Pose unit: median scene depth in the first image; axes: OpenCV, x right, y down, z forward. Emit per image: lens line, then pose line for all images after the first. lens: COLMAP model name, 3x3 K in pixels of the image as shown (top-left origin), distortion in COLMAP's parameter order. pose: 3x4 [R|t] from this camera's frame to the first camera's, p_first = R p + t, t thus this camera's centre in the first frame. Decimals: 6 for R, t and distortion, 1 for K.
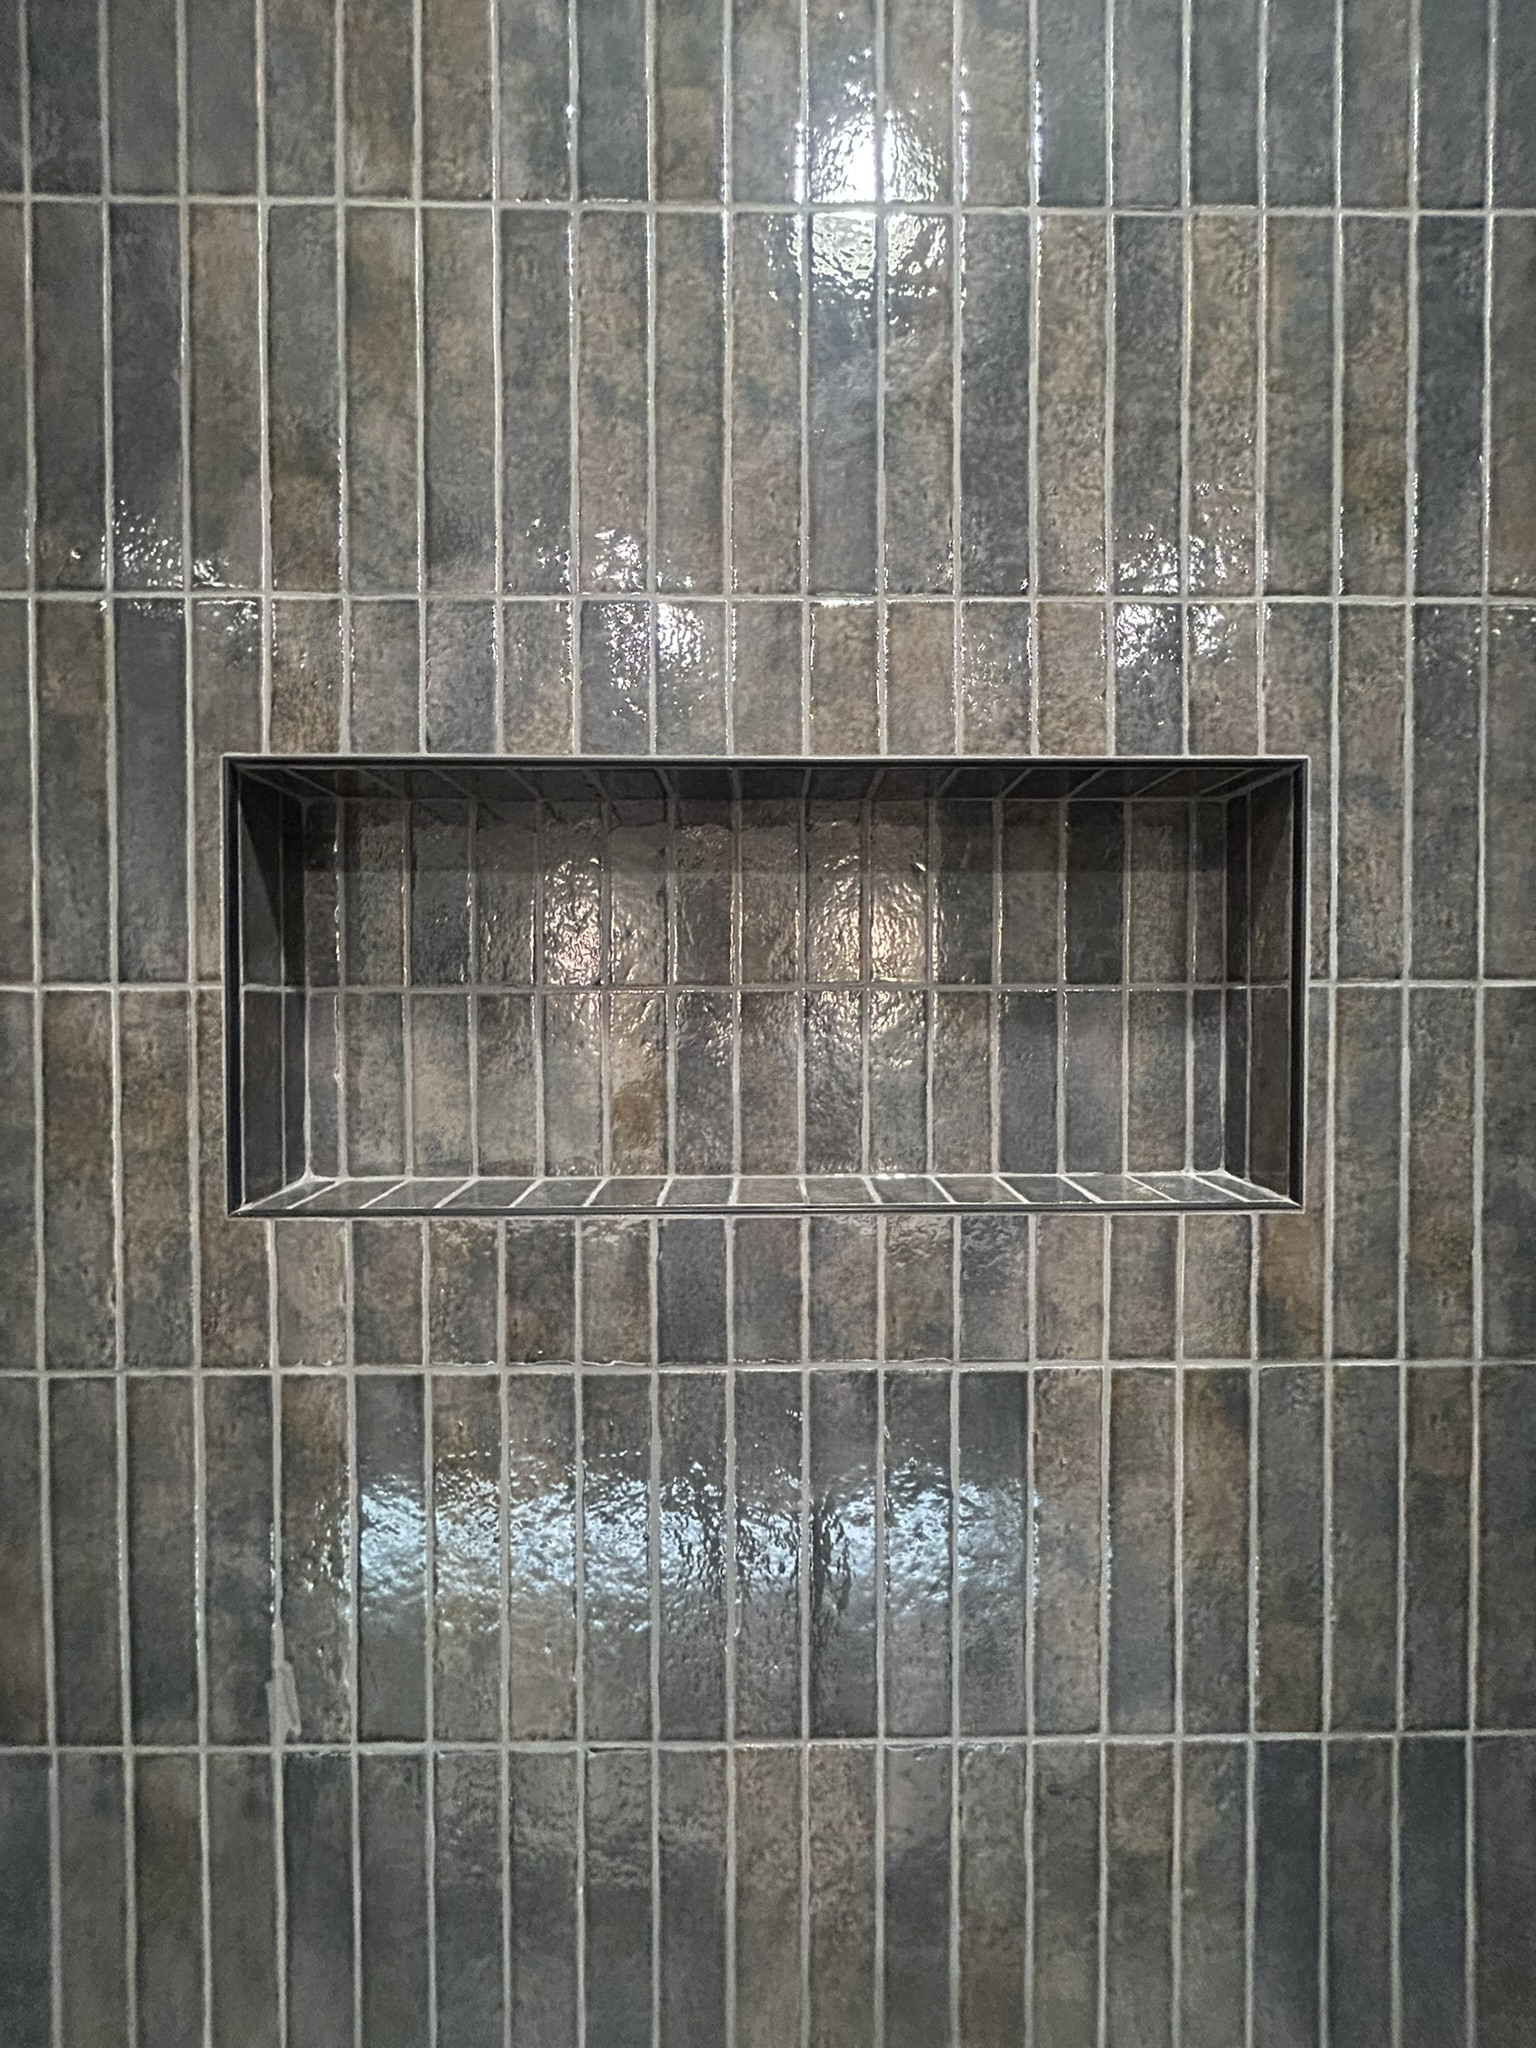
lens RADIAL K [[859.8, 0, 777.5], [0, 859.8, 1030.9], [0, 0, 1]] dist [0.002413, 0.000884]
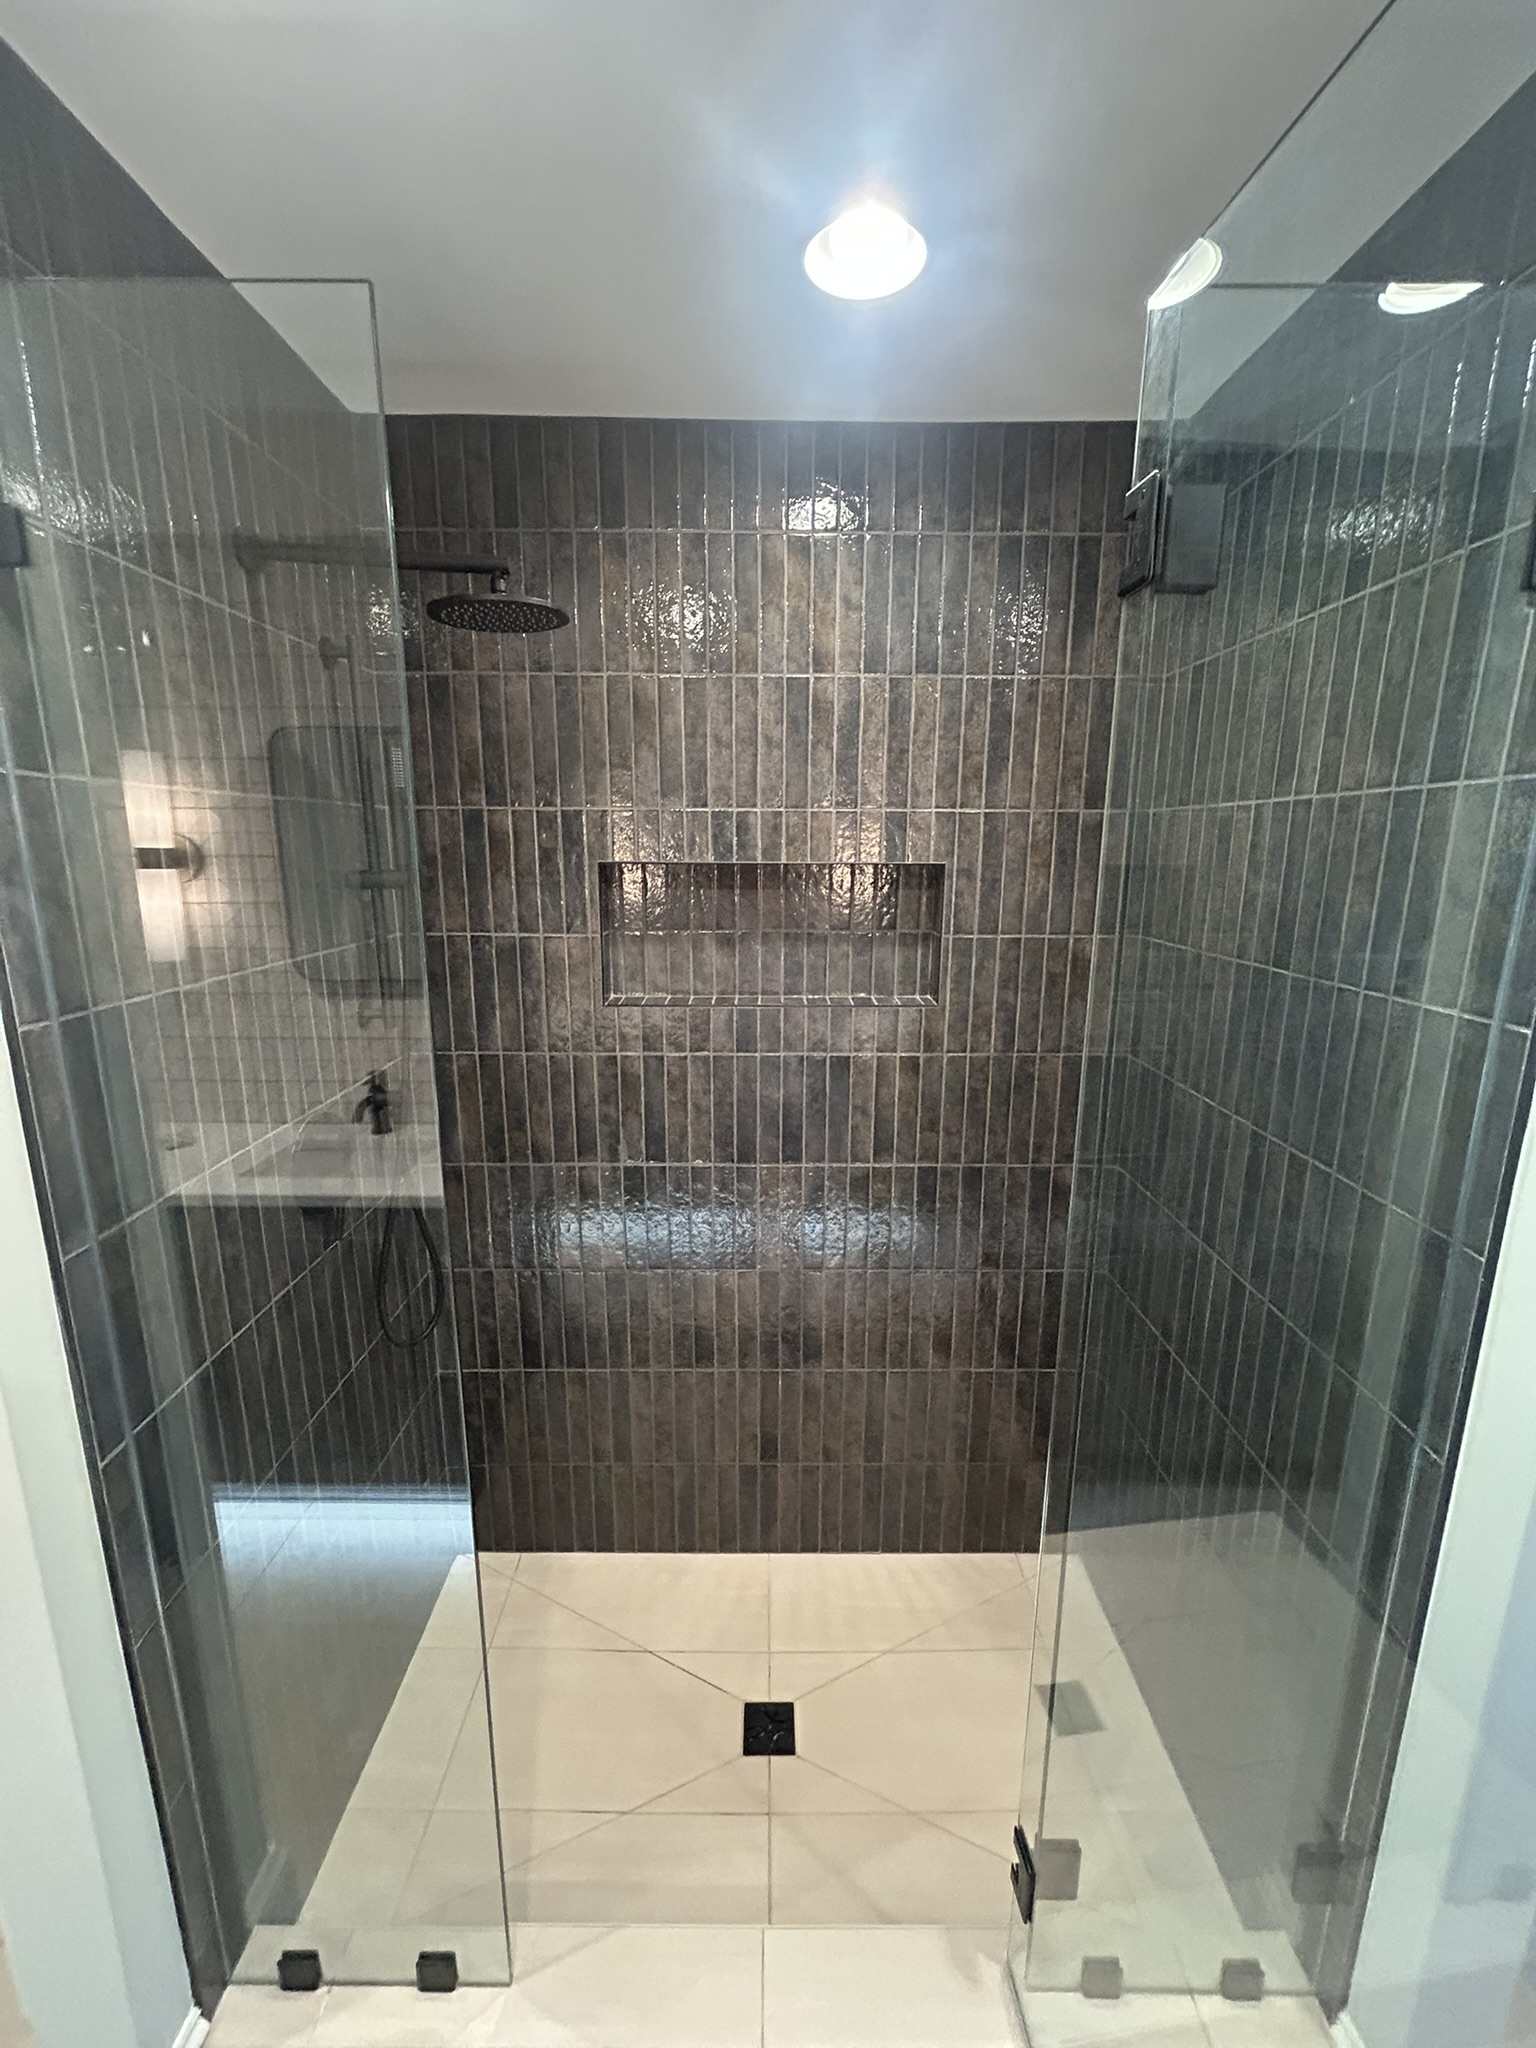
lens RADIAL K [[859.8, 0, 777.5], [0, 859.8, 1030.9], [0, 0, 1]] dist [0.002413, 0.000884]
pose [[0.999912, 0.006468, 0.011585, -0.022166], [-0.008632, 0.980205, 0.197798, -0.335429], [-0.010076, -0.197881, 0.980174, -2.168040]]
